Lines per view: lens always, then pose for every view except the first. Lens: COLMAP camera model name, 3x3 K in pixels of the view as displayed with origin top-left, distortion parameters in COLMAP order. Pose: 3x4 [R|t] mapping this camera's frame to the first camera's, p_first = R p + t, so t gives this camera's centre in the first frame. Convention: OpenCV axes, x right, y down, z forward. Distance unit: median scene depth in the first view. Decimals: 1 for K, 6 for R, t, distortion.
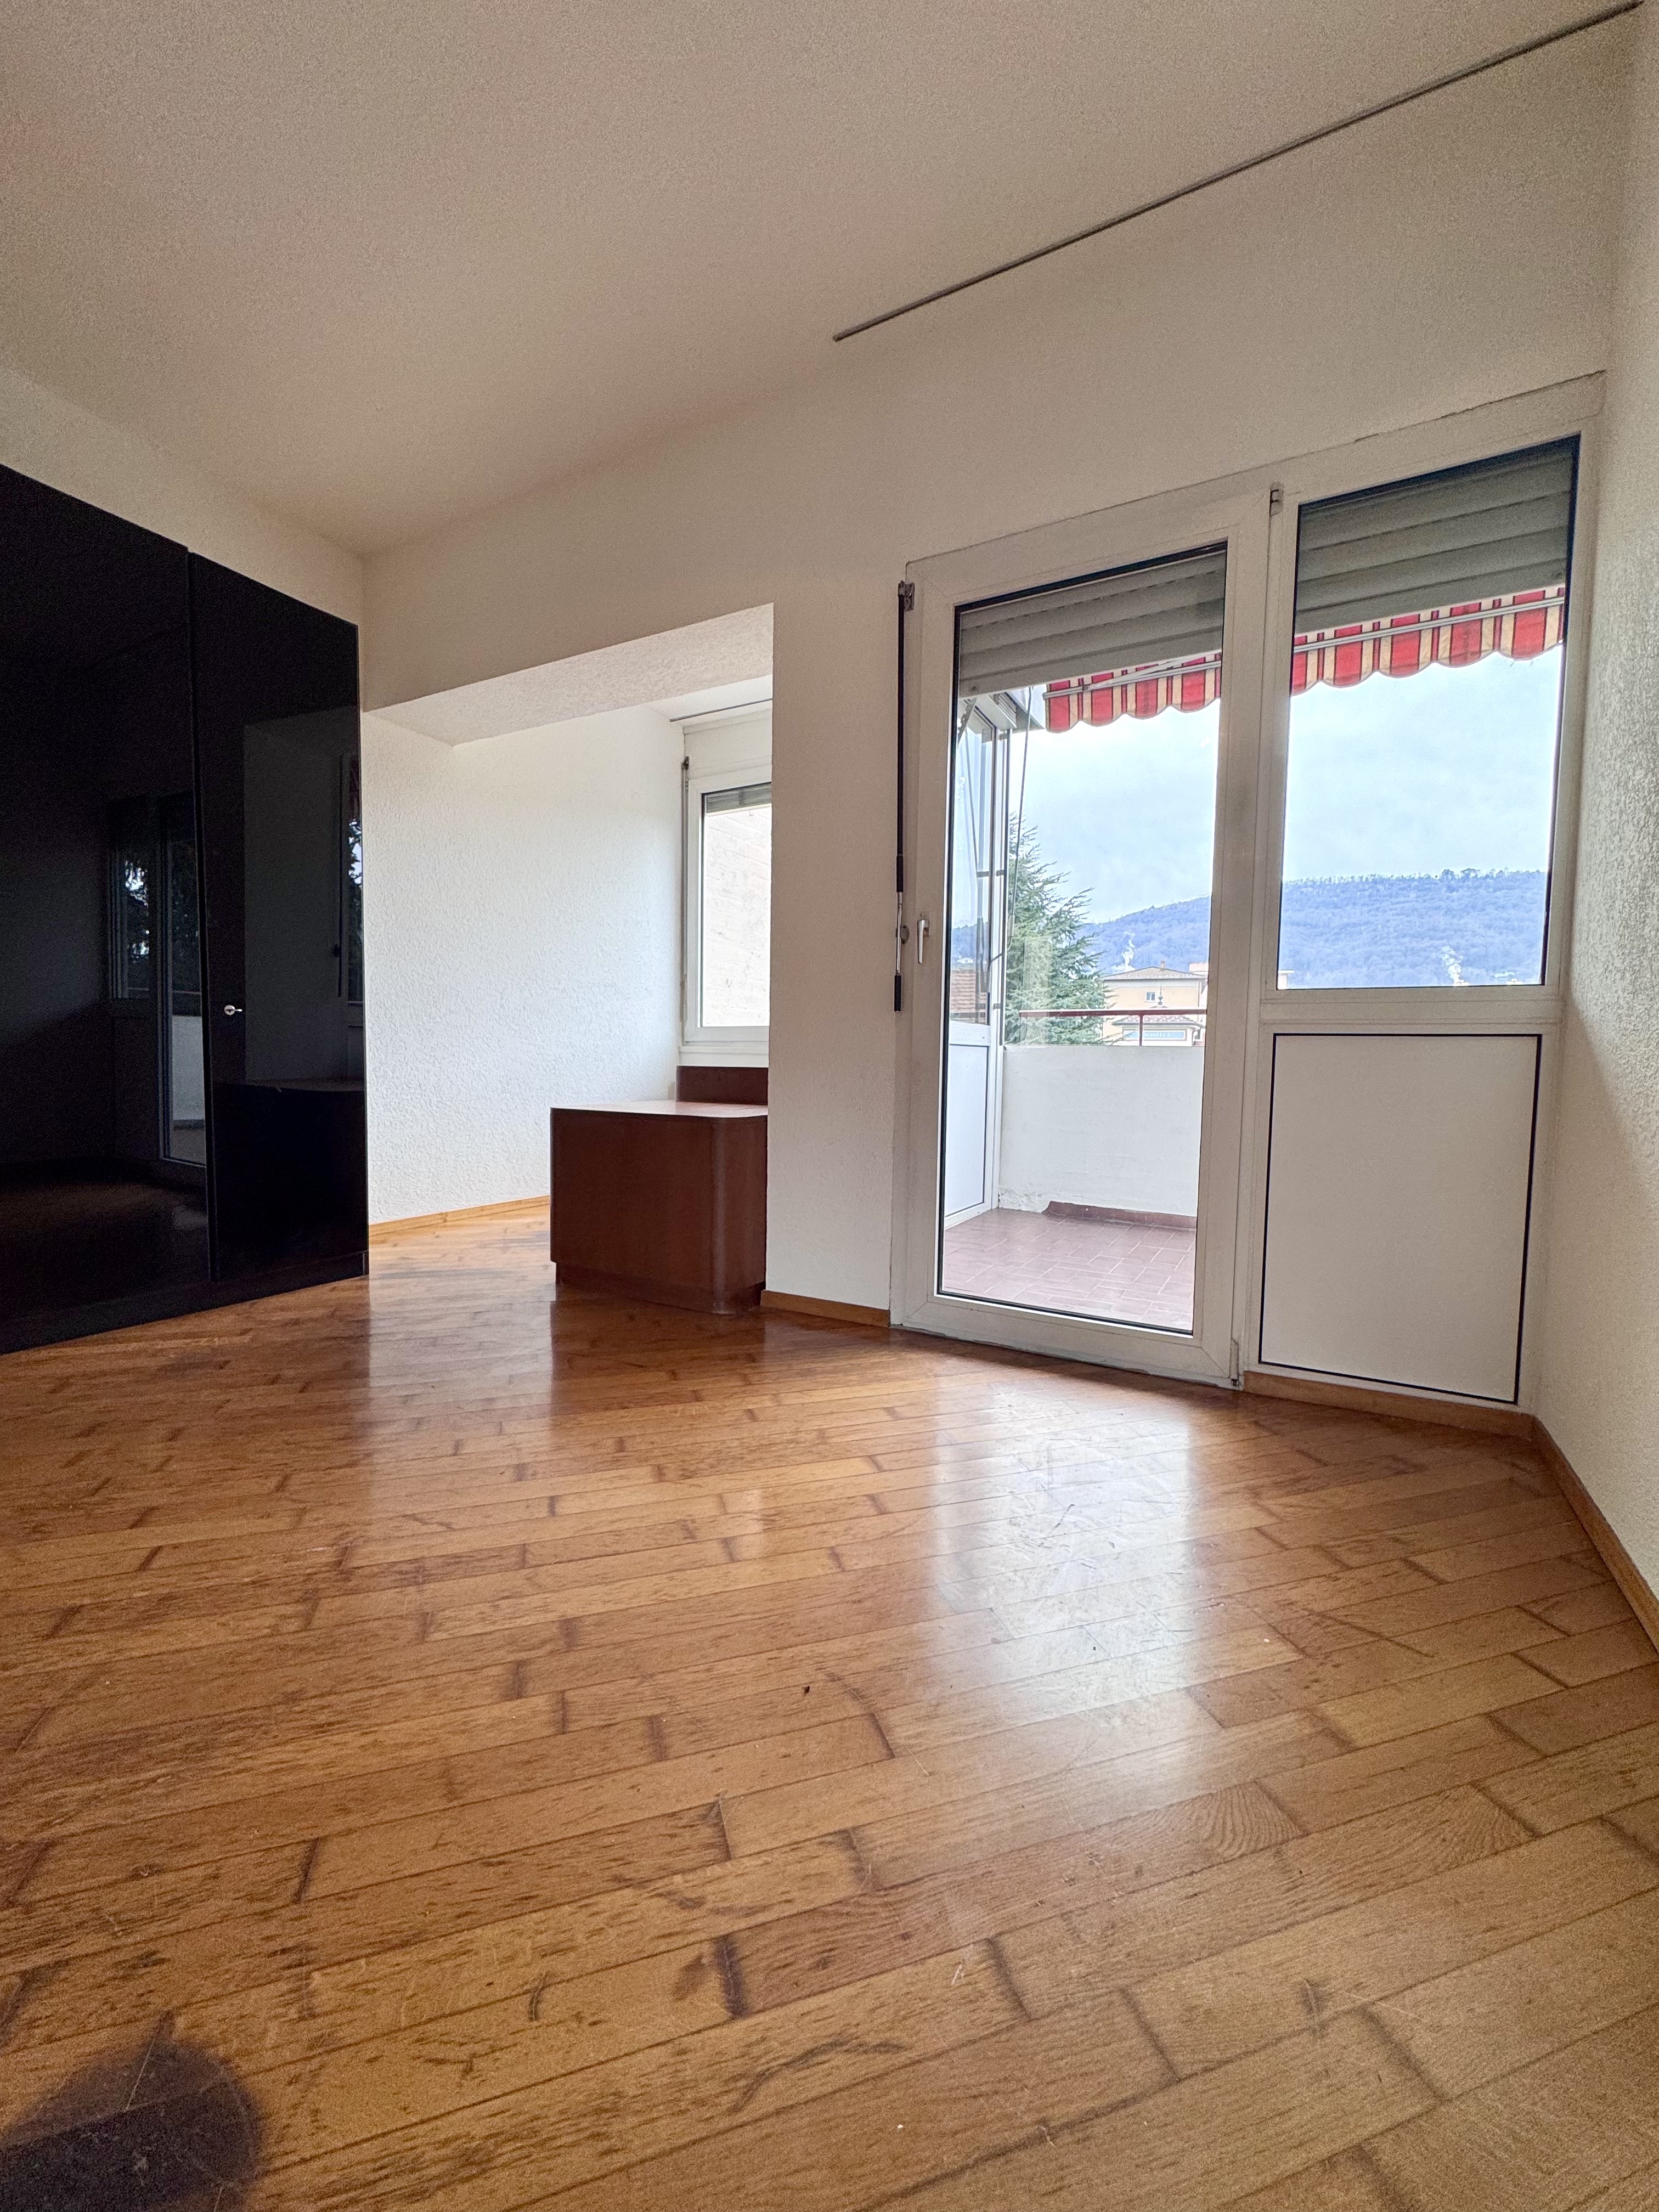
lens RADIAL K [[884.2, 0, 832.7], [0, 884.2, 1098.8], [0, 0, 1]] dist [0.000521, 0.000142]
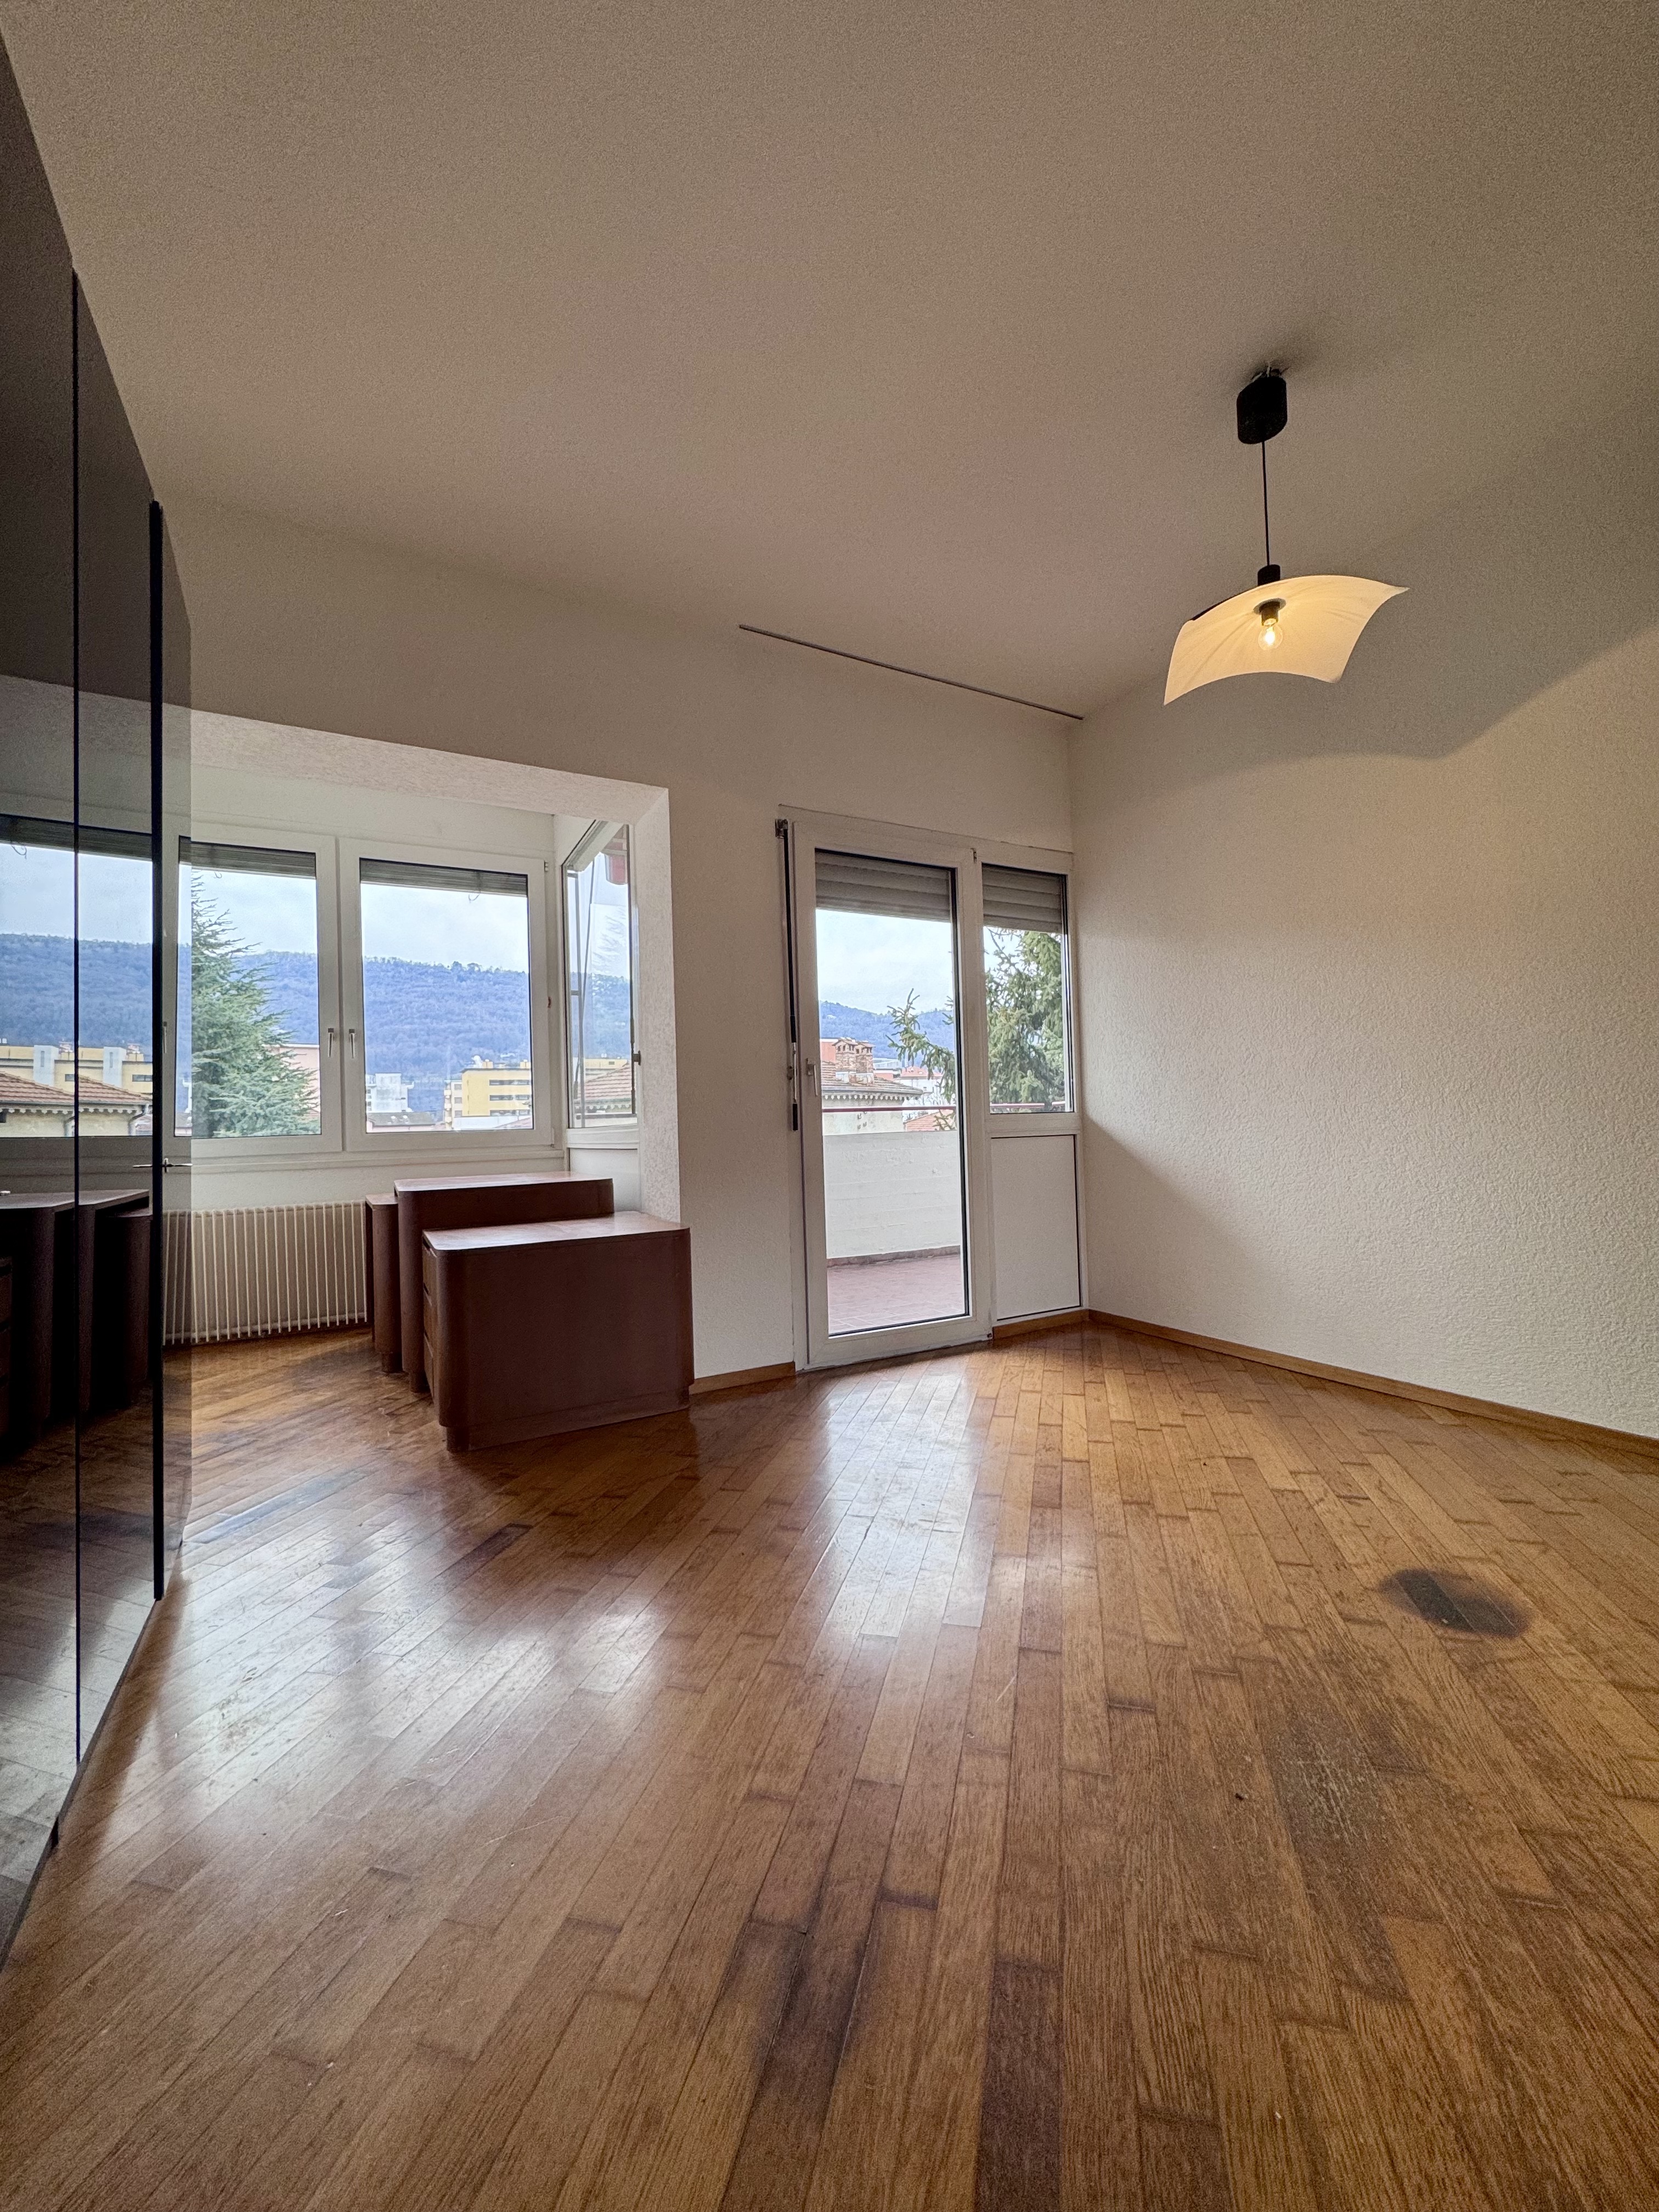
lens RADIAL K [[884.2, 0, 832.7], [0, 884.2, 1098.8], [0, 0, 1]] dist [0.000521, 0.000142]
pose [[0.533658, -0.009982, 0.845642, -1.103487], [0.079629, 0.996081, -0.038494, -0.098022], [-0.841943, 0.087880, 0.532361, 0.256399]]
